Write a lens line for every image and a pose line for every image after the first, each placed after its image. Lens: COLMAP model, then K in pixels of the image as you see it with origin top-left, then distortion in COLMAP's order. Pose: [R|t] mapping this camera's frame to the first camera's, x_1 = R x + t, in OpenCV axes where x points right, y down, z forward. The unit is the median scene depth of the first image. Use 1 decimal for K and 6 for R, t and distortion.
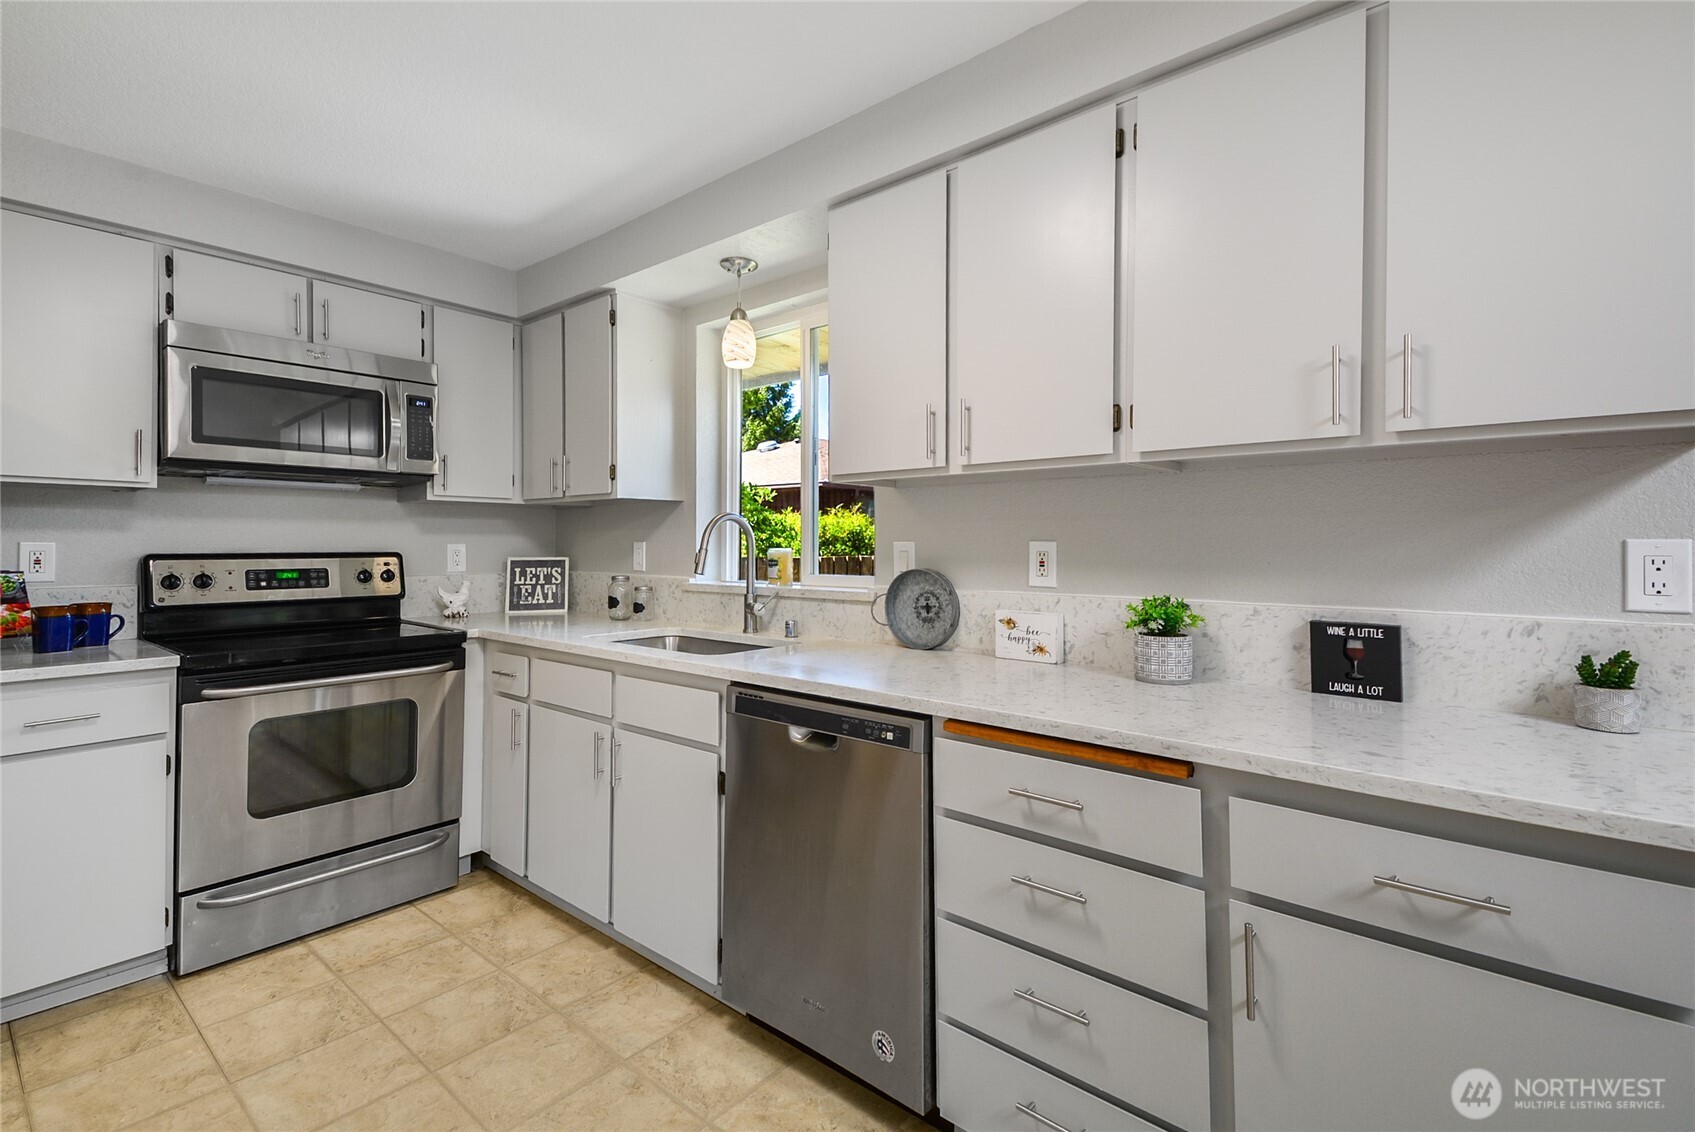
lens RADIAL K [[748.2, 0, 842.8], [0, 748.2, 542.9], [0, 0, 1]] dist [0.061390, -0.026485]
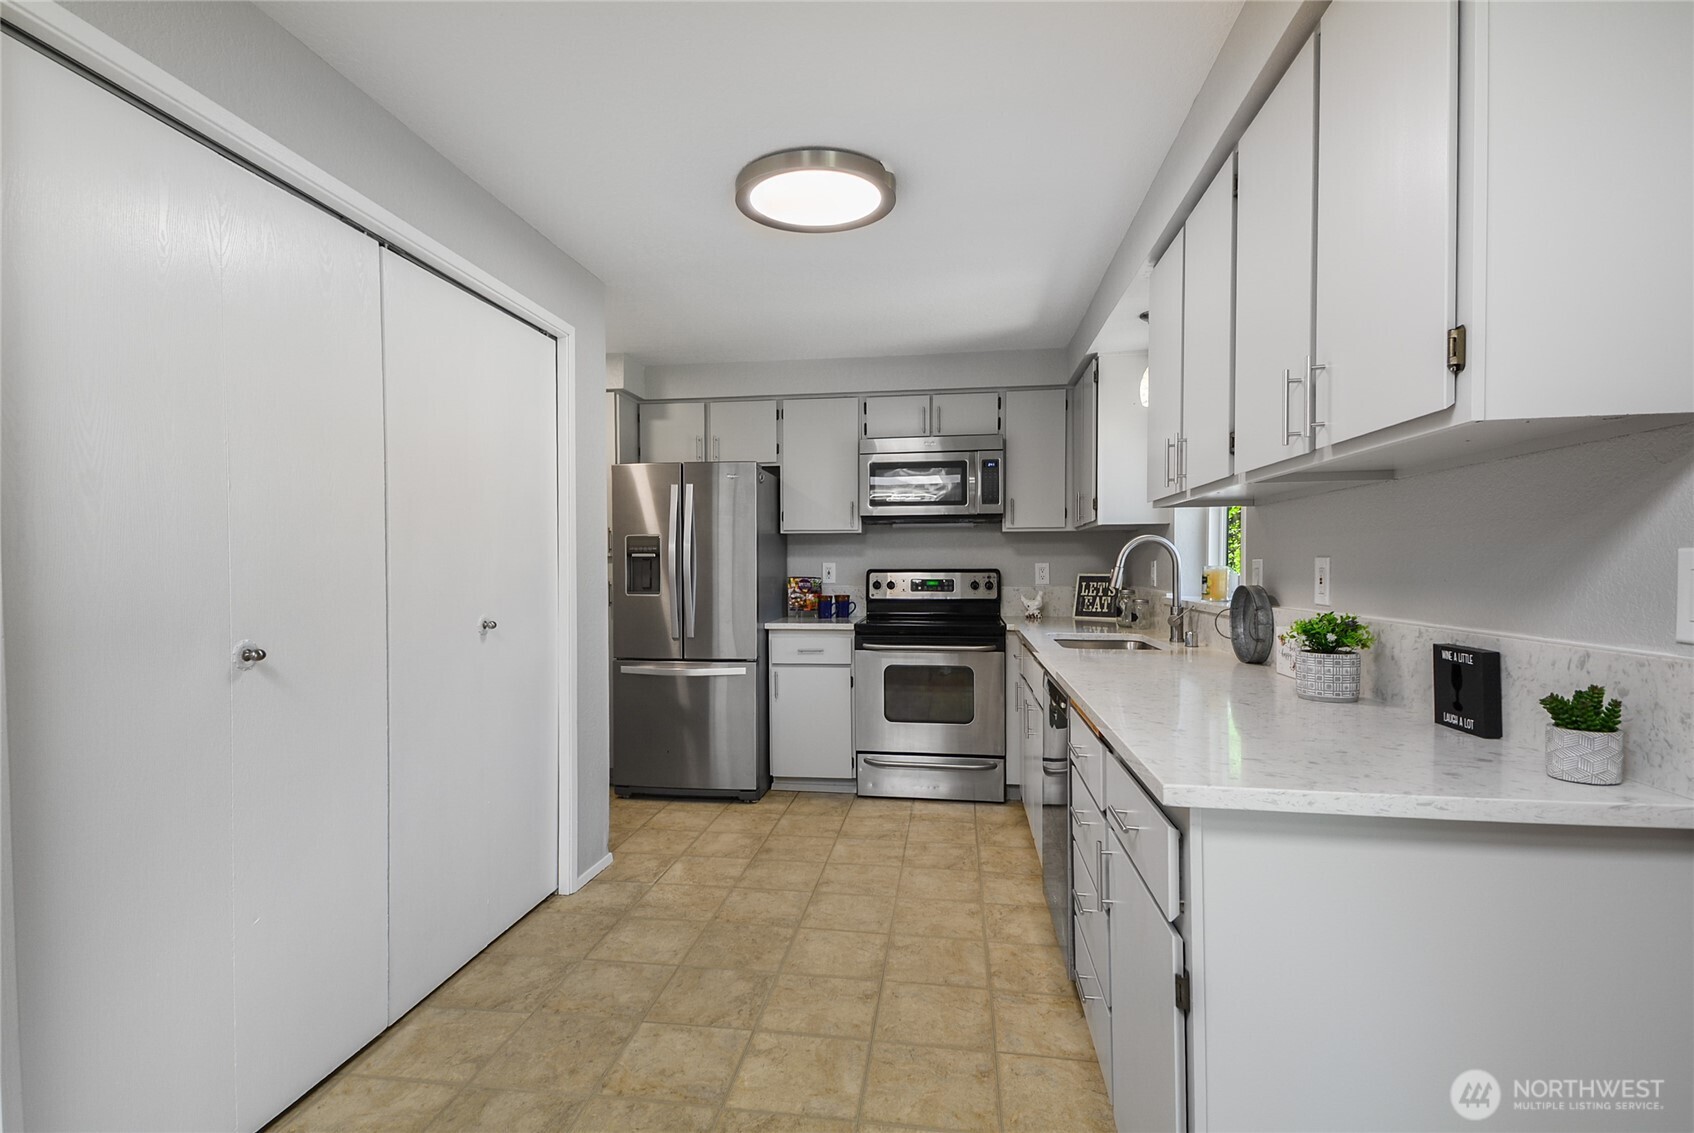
lens RADIAL K [[782.5, 0, 847.6], [0, 782.5, 588.6], [0, 0, 1]] dist [0.000671, -0.031363]
pose [[0.556519, 0.022507, -0.830530, 0.567196], [0.004908, 0.999527, 0.030375, 0.003809], [0.830821, -0.020981, 0.556145, -0.046511]]
